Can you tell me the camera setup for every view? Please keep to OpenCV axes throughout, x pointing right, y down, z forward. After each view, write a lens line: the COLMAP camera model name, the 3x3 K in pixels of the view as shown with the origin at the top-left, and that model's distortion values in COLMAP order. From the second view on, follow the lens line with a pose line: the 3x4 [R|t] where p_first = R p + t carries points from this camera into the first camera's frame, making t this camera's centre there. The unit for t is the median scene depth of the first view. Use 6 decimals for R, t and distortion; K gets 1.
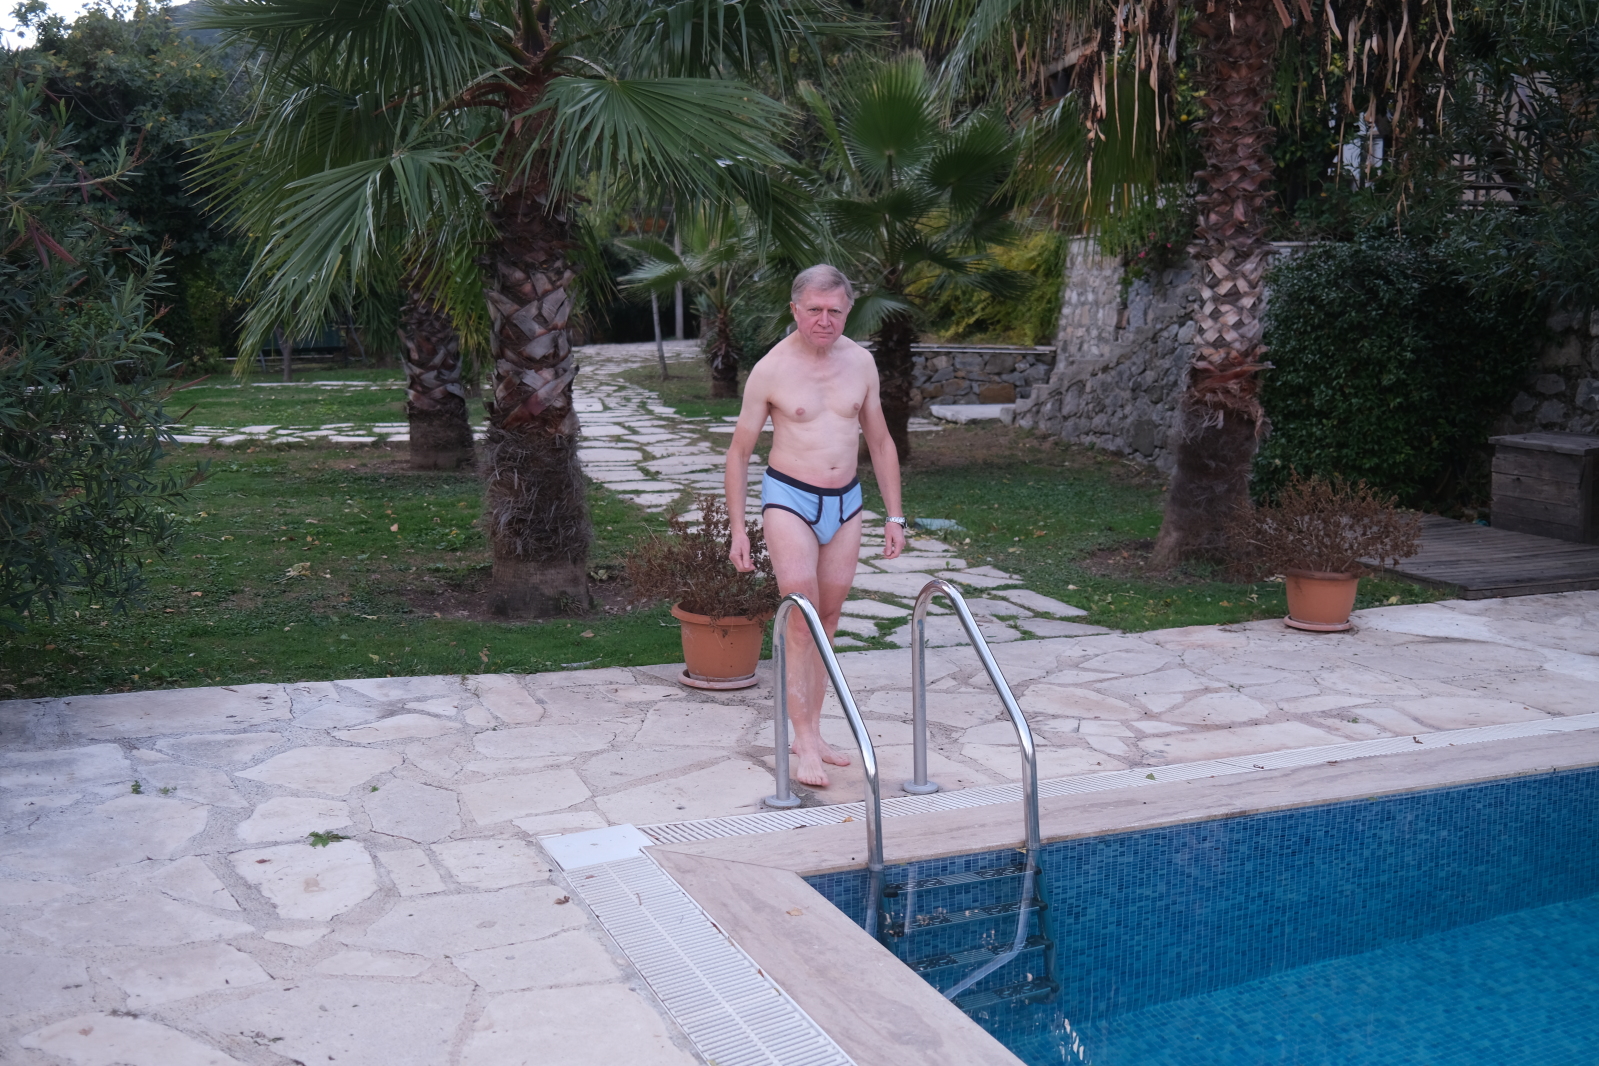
lens RADIAL K [[1659.0, 0, 799.5], [0, 1659.0, 533.0], [0, 0, 1]] dist [-0.054646, 0.153848]
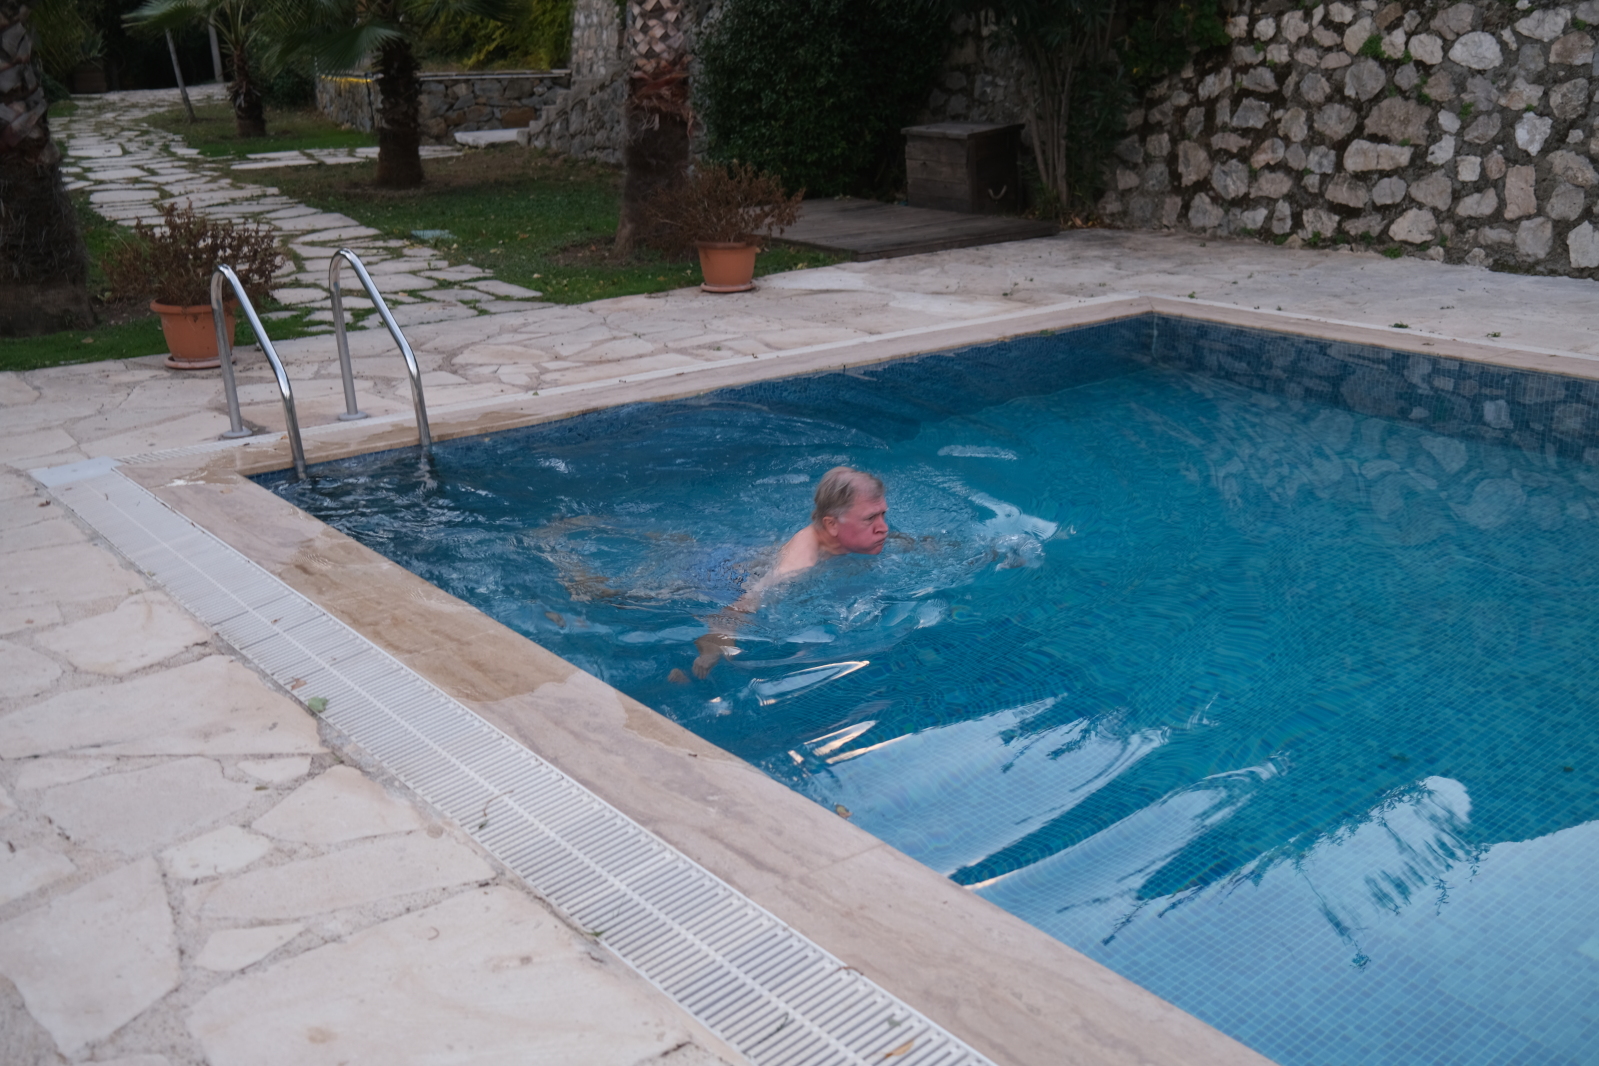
lens RADIAL K [[1659.0, 0, 799.5], [0, 1659.0, 533.0], [0, 0, 1]] dist [-0.054646, 0.153848]
pose [[0.968610, -0.104566, 0.225525, 0.050827], [0.068024, 0.984091, 0.164125, 0.026104], [-0.239099, -0.143632, 0.960313, -0.147510]]
